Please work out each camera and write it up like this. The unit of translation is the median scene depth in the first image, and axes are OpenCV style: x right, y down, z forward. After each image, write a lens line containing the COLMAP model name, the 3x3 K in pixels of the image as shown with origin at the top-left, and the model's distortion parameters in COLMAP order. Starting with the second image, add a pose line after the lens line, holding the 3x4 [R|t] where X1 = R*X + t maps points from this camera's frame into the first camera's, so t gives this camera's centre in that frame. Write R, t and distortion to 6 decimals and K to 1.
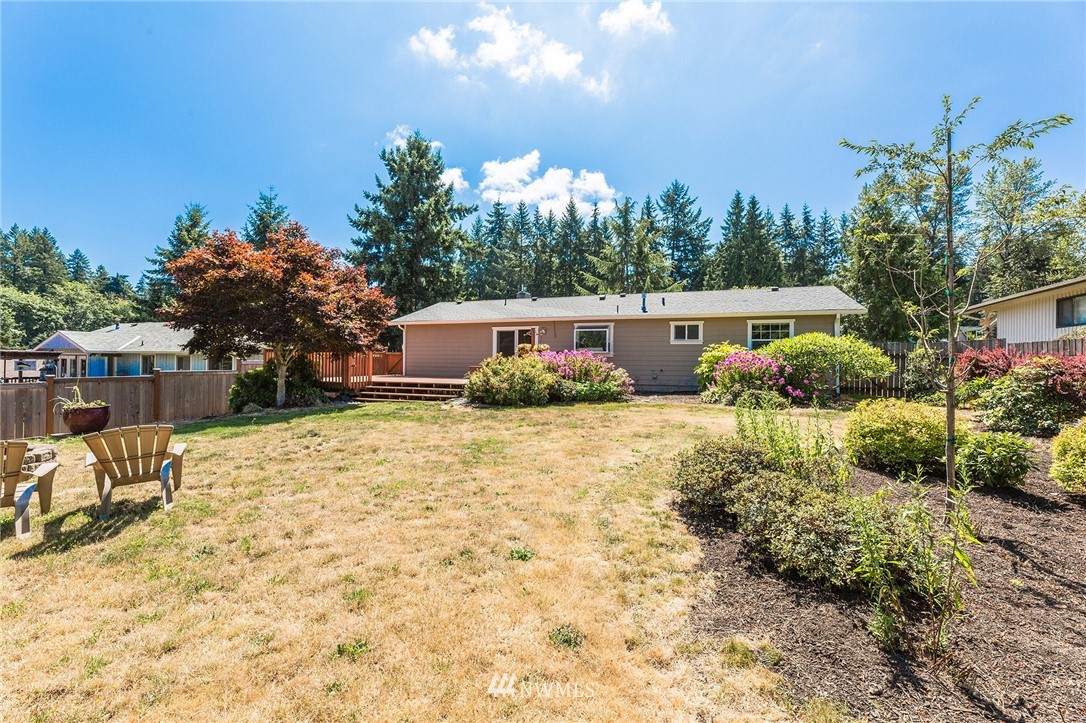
lens RADIAL K [[439.0, 0, 530.5], [0, 439.0, 392.9], [0, 0, 1]] dist [-0.001954, 0.001478]
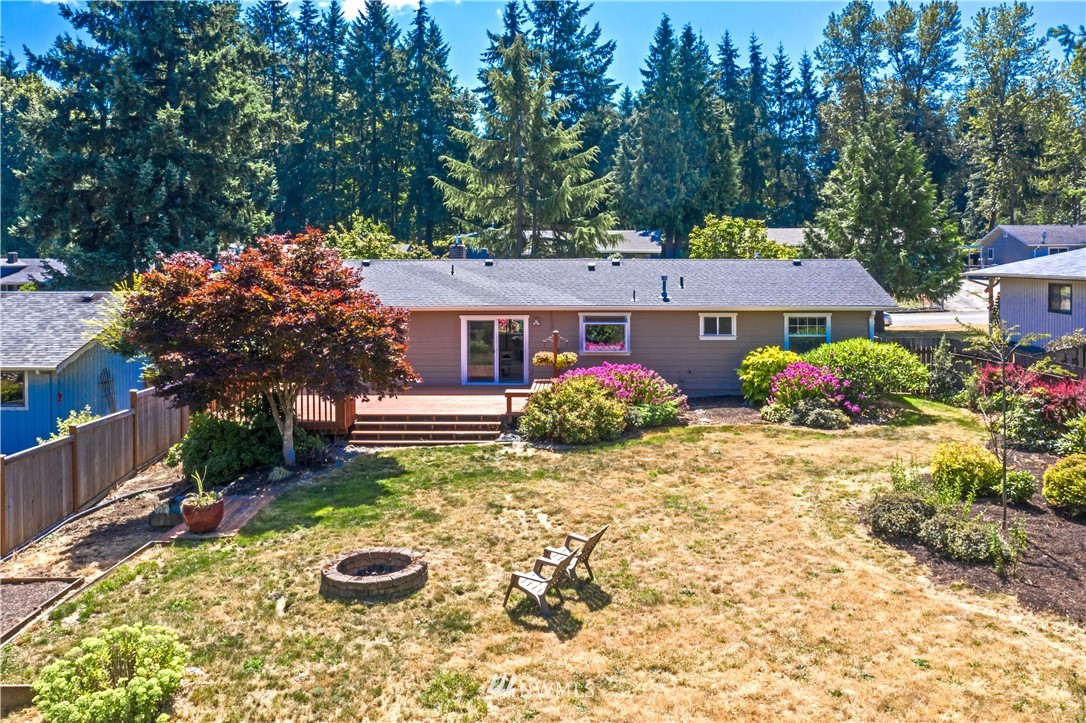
lens RADIAL K [[853.3, 0, 554.0], [0, 853.3, 361.1], [0, 0, 1]] dist [-0.008217, 0.028724]
pose [[0.940081, -0.048620, 0.337468, -0.091555], [0.036058, 0.998407, 0.043398, -0.028731], [-0.339040, -0.028629, 0.940336, -0.078951]]
